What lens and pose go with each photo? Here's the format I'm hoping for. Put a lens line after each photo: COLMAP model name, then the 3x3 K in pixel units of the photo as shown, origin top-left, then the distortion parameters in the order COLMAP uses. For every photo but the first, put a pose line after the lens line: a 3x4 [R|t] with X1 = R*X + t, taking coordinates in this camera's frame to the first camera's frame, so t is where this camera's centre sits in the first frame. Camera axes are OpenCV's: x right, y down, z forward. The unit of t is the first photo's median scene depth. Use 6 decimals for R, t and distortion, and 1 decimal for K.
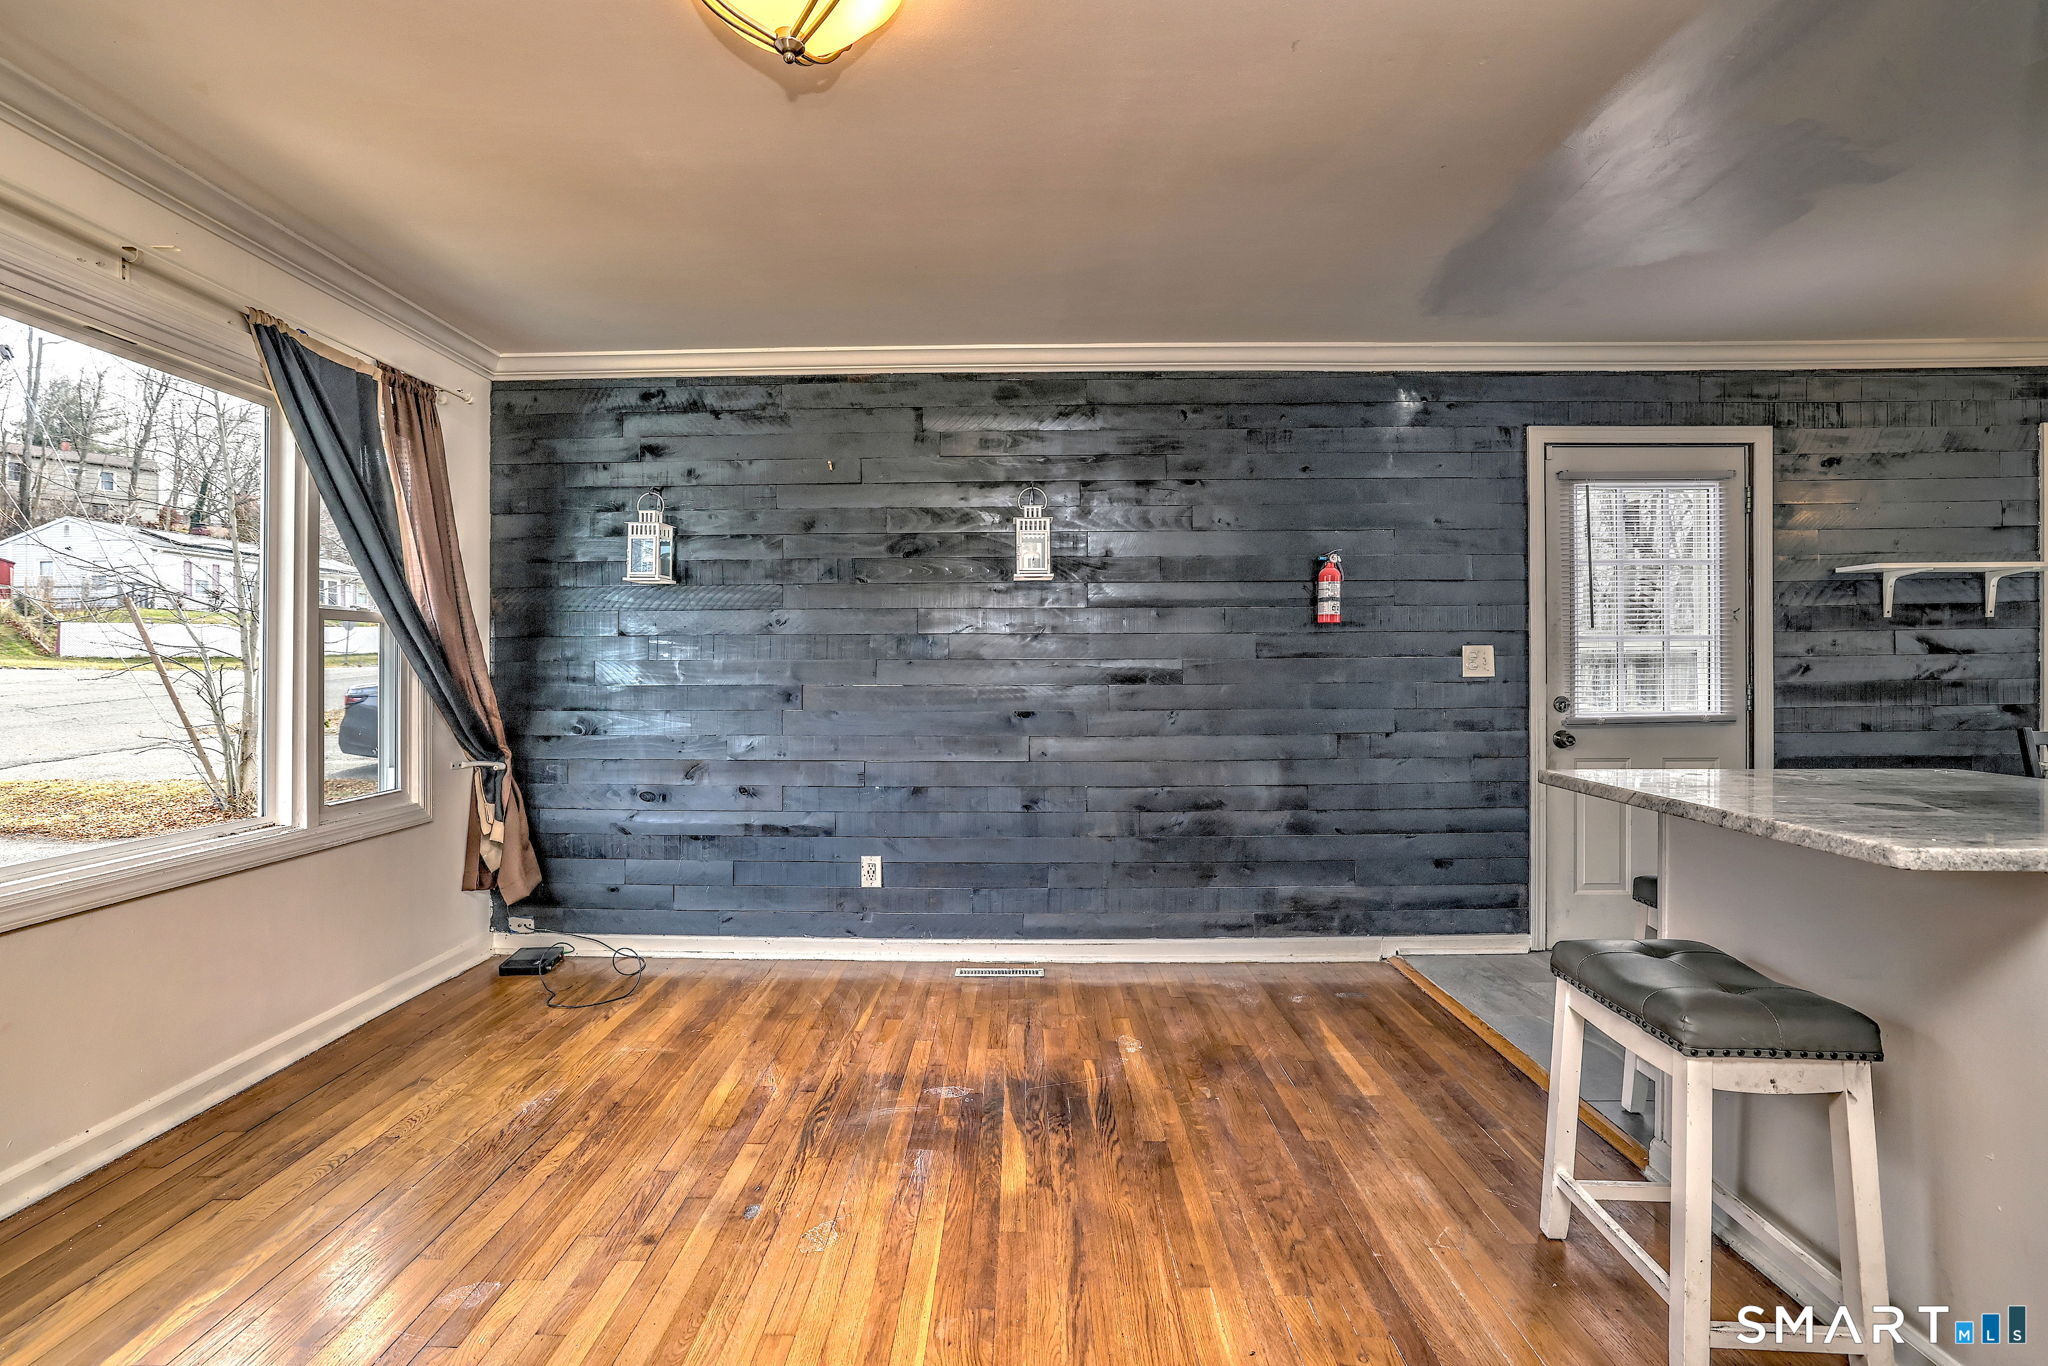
lens RADIAL K [[975.4, 0, 971.1], [0, 975.4, 665.6], [0, 0, 1]] dist [-0.036708, 0.016422]
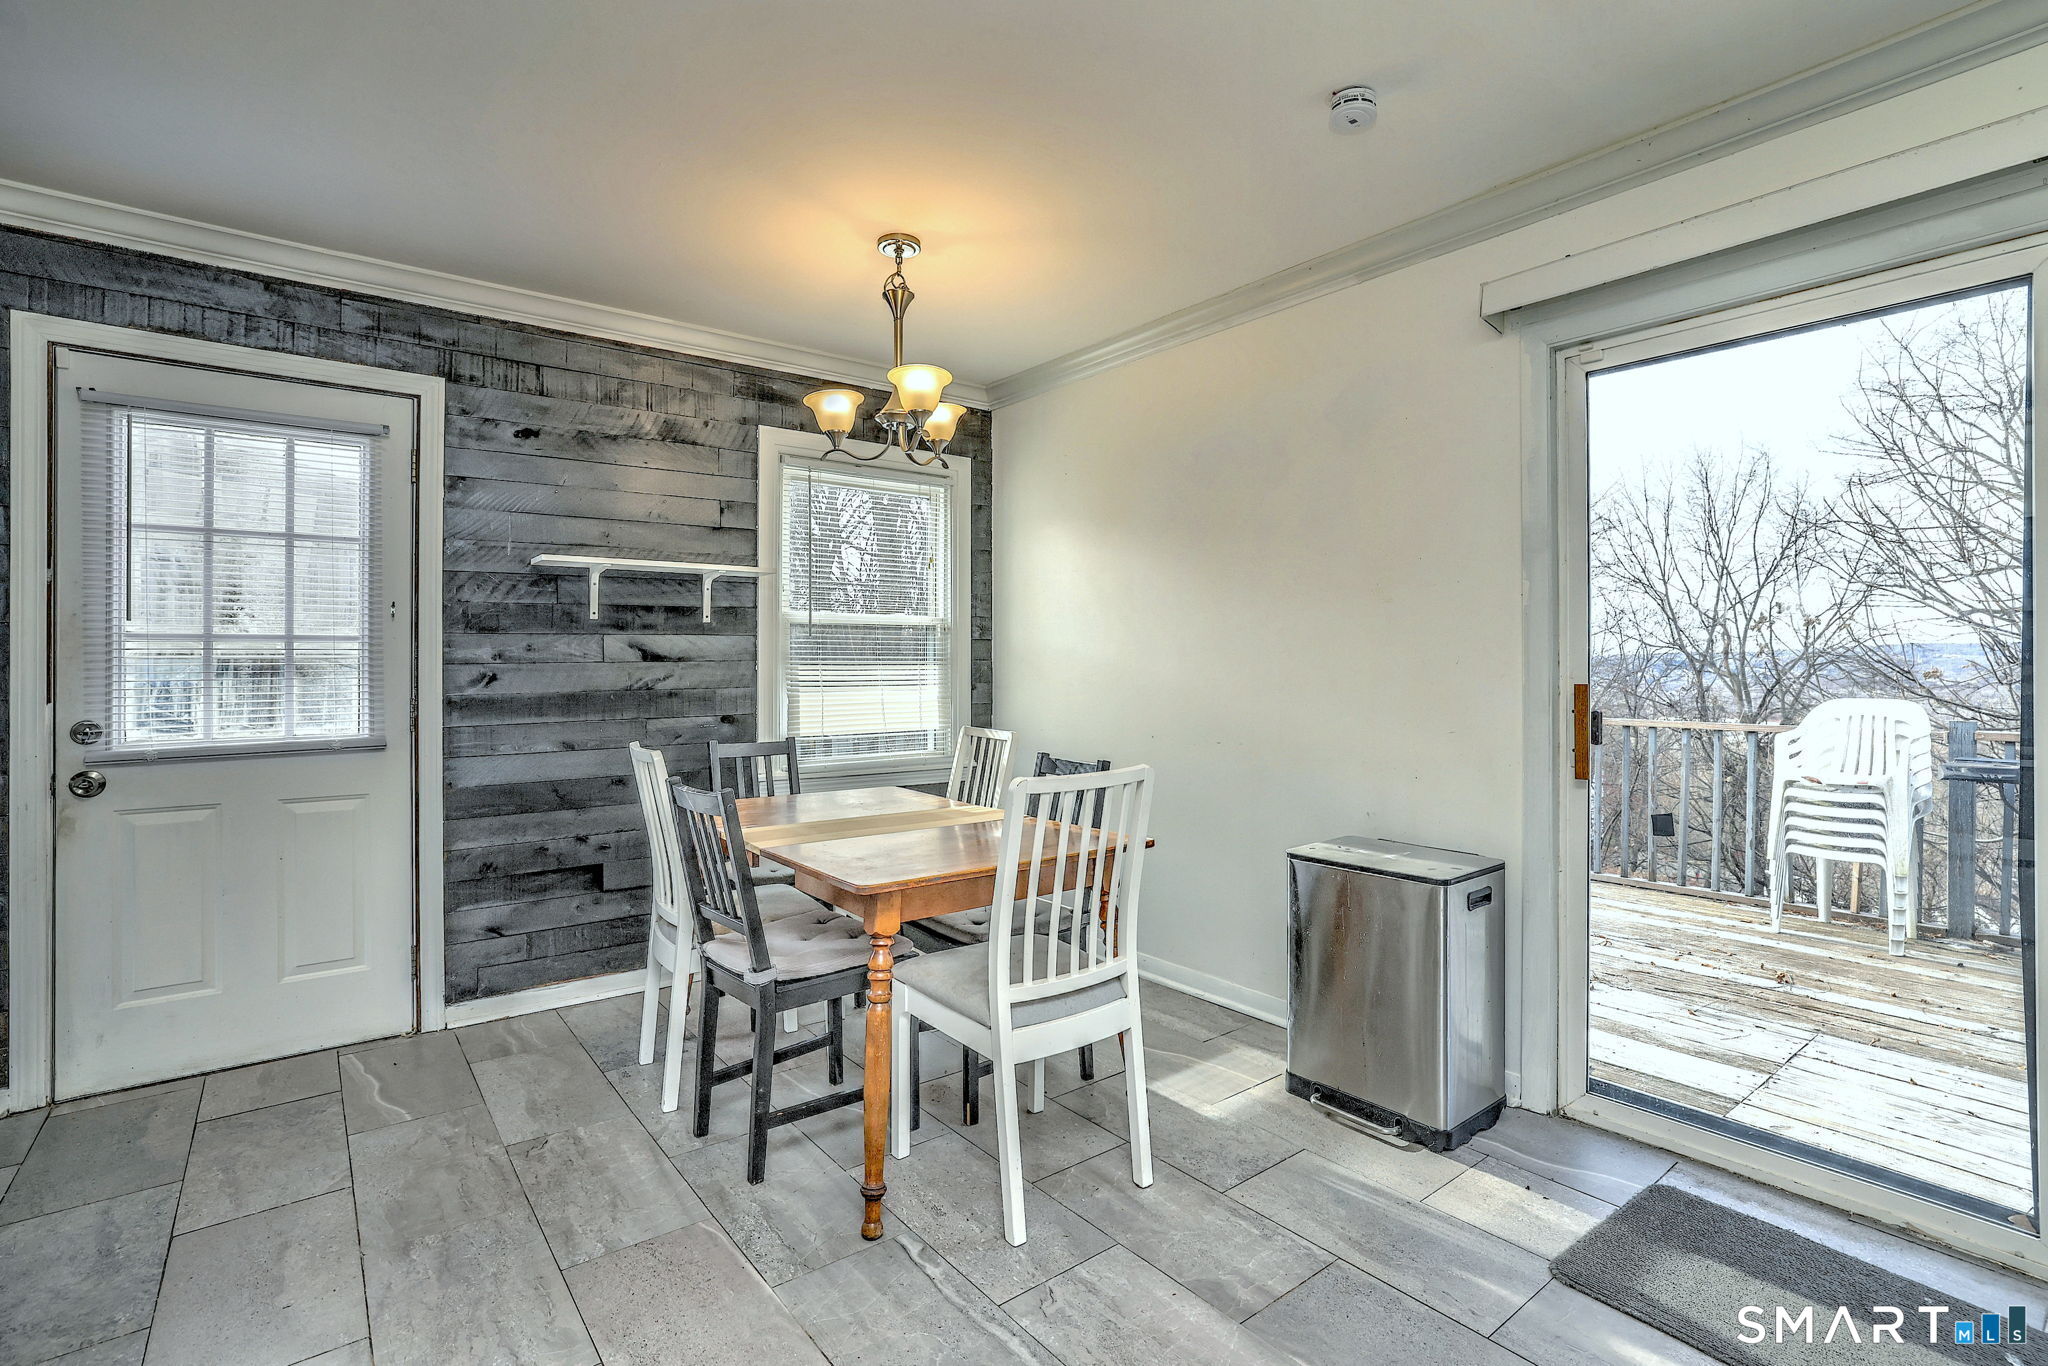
lens RADIAL K [[976.7, 0, 1026.1], [0, 976.7, 661.1], [0, 0, 1]] dist [-0.011657, 0.000984]
pose [[0.778922, 0.005836, 0.627093, 0.704118], [-0.001374, 0.999970, -0.007600, -0.005835], [-0.627119, 0.005058, 0.778907, 0.054289]]
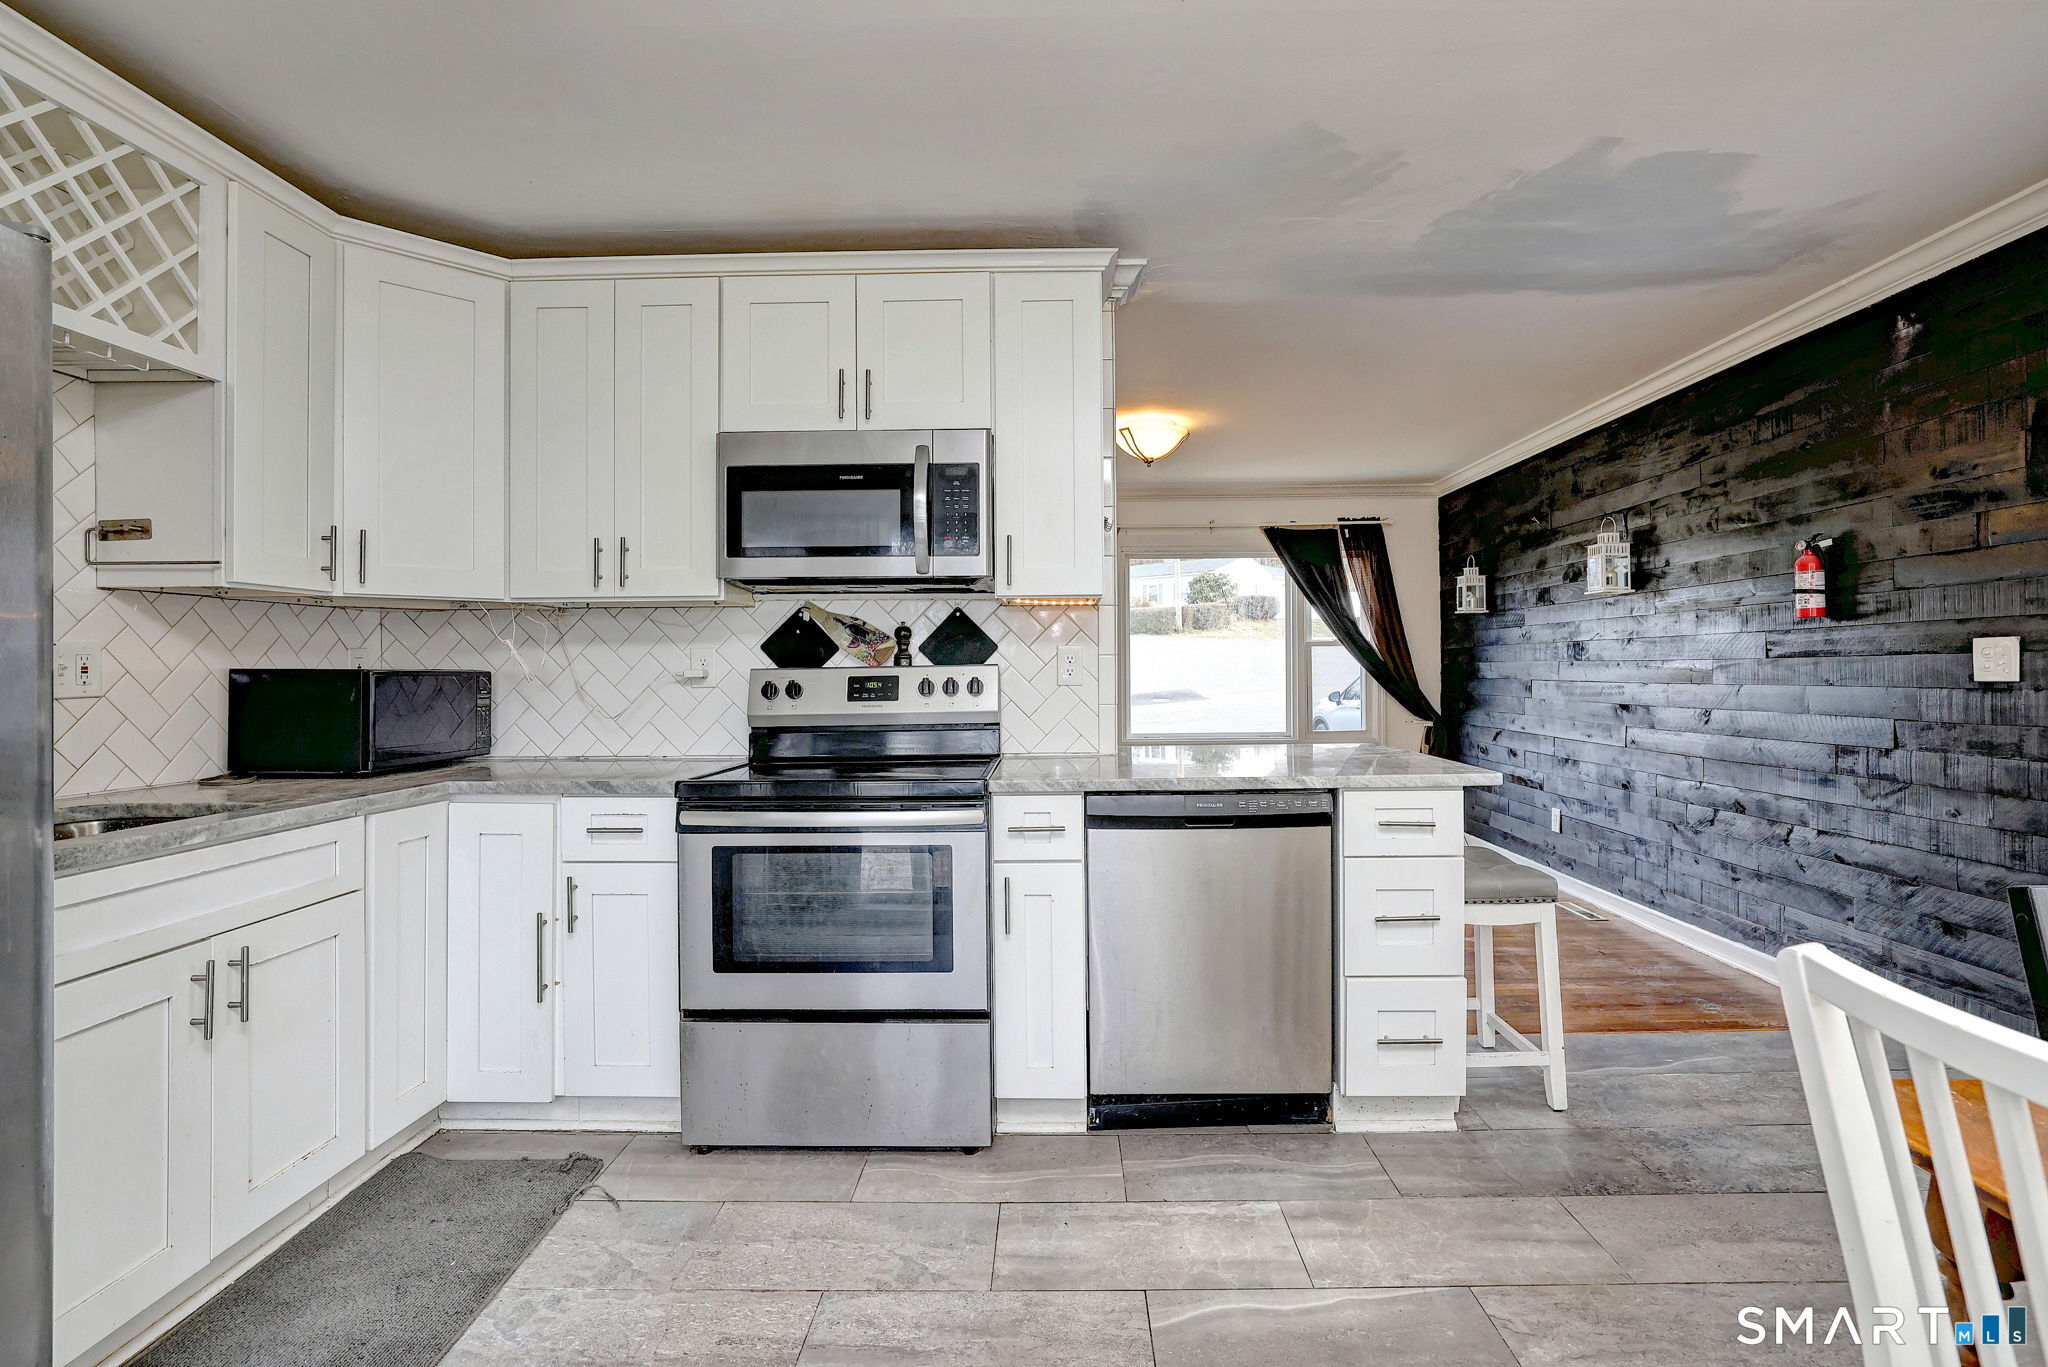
lens RADIAL K [[959.3, 0, 1054.1], [0, 959.3, 665.6], [0, 0, 1]] dist [-0.053113, 0.026663]
pose [[0.019152, -0.001357, -0.999816, 1.204303], [0.012394, 0.999923, -0.001120, -0.007980], [0.999740, -0.012370, 0.019167, 0.296223]]
